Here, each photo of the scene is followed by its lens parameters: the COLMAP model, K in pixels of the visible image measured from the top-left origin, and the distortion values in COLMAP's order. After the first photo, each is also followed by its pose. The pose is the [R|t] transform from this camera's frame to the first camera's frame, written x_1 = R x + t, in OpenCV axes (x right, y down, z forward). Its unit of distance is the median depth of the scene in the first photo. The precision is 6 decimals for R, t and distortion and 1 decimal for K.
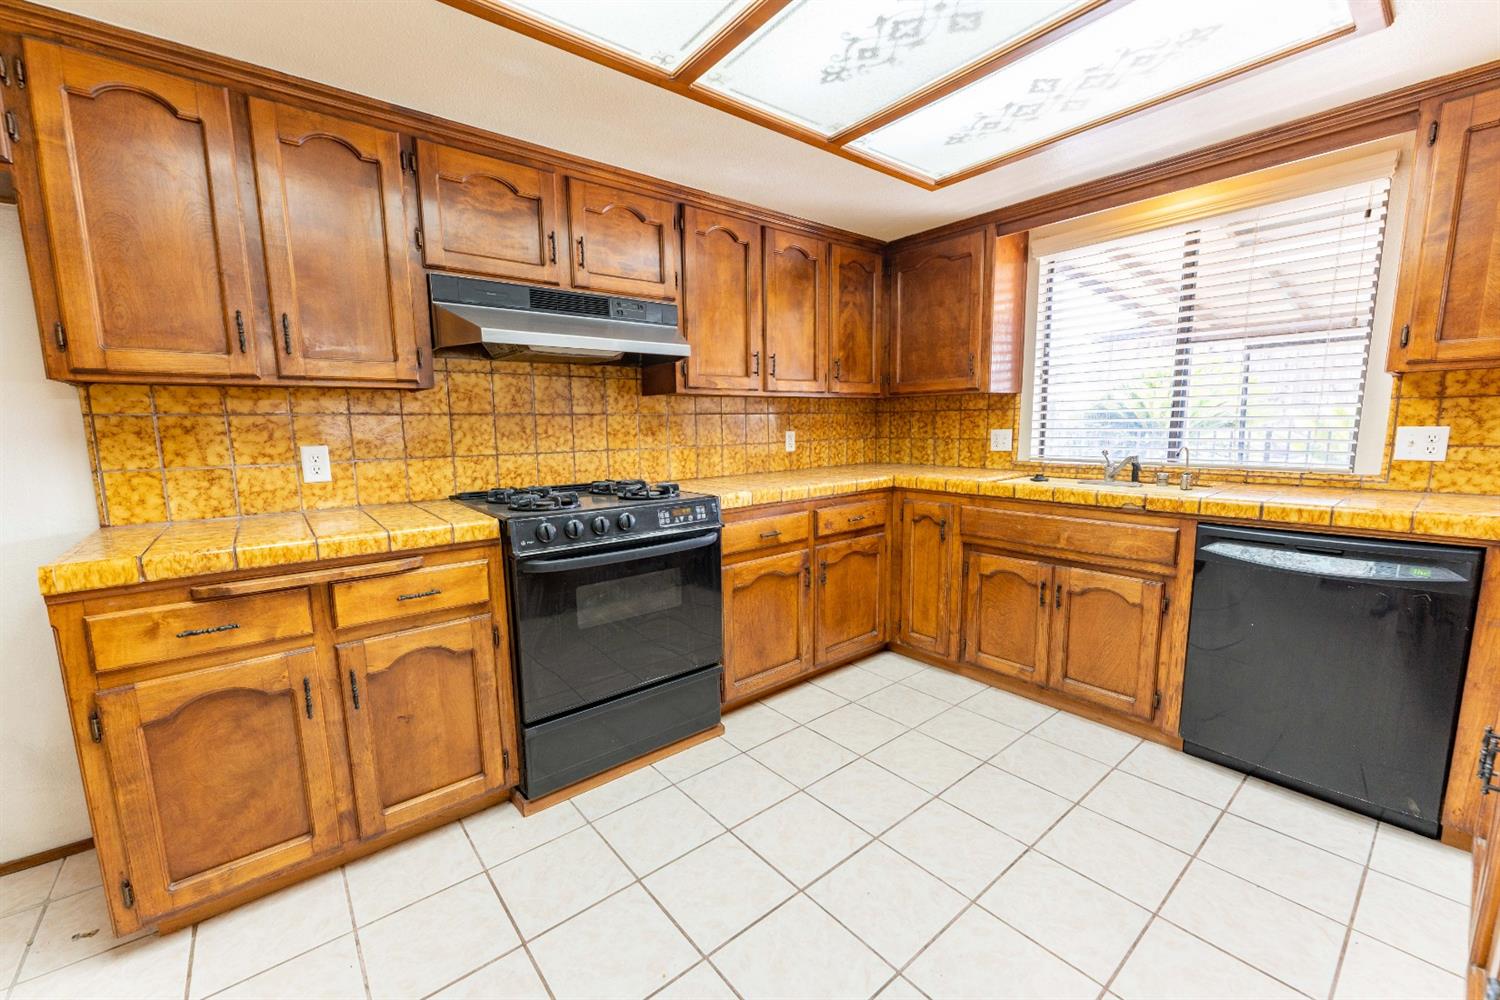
lens RADIAL K [[608.6, 0, 761.1], [0, 608.6, 504.8], [0, 0, 1]] dist [0.008234, 0.000930]
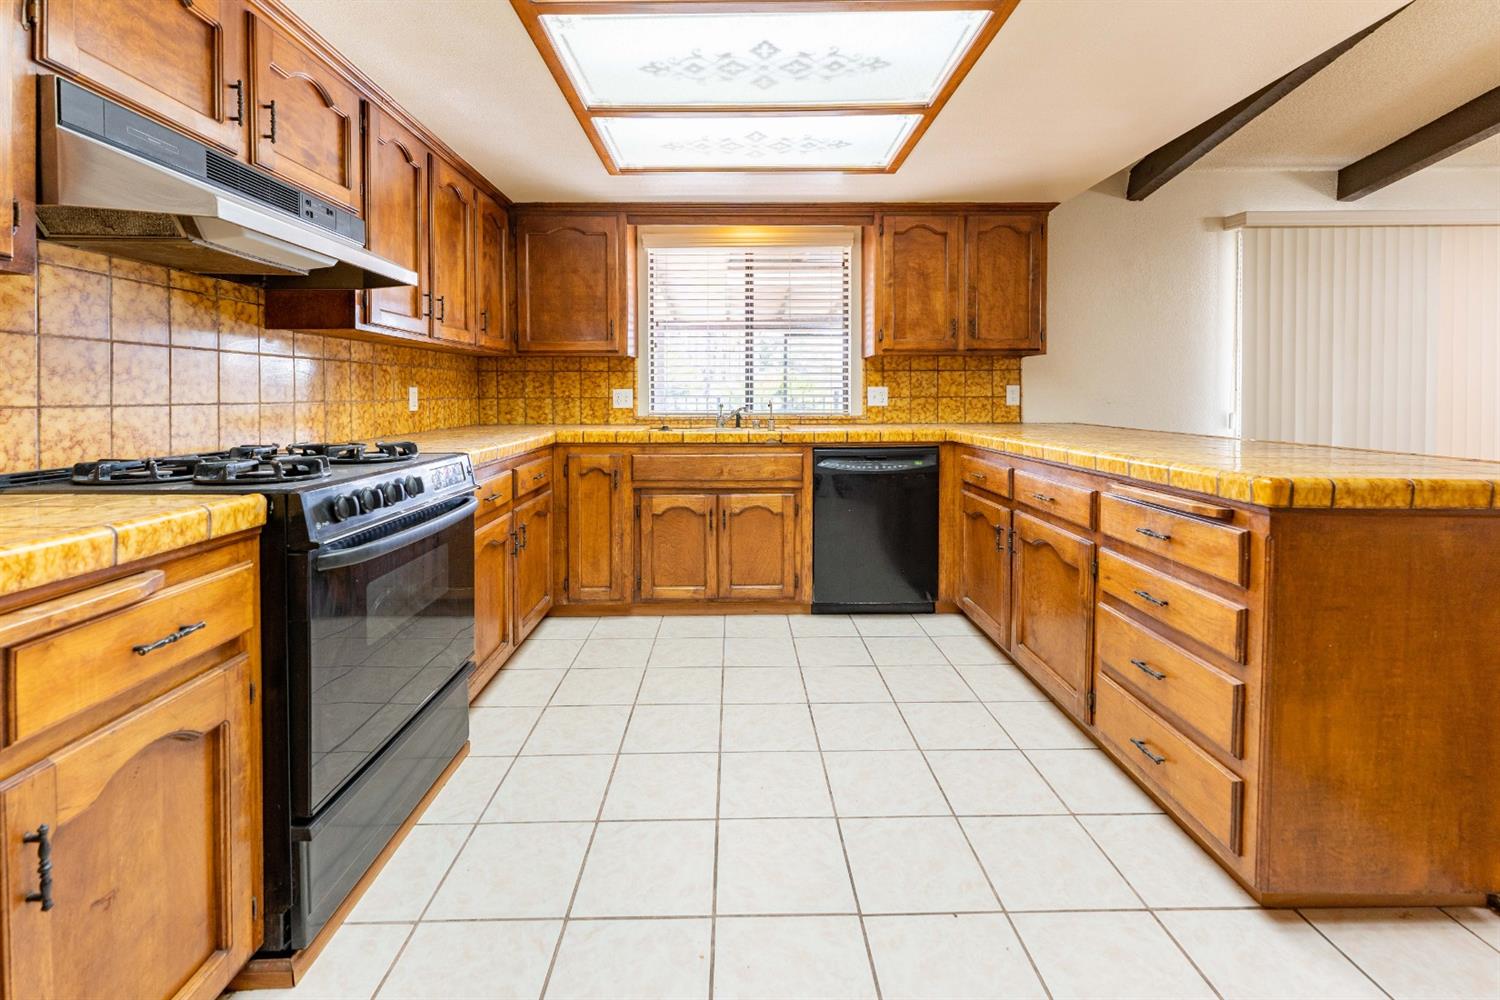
lens RADIAL K [[608.6, 0, 755.5], [0, 608.6, 400.7], [0, 0, 1]] dist [0.008234, 0.000930]
pose [[0.638235, 0.002636, 0.769837, -0.433709], [0.096702, 0.991799, -0.083567, 0.021586], [-0.763744, 0.127780, 0.632745, 0.141777]]
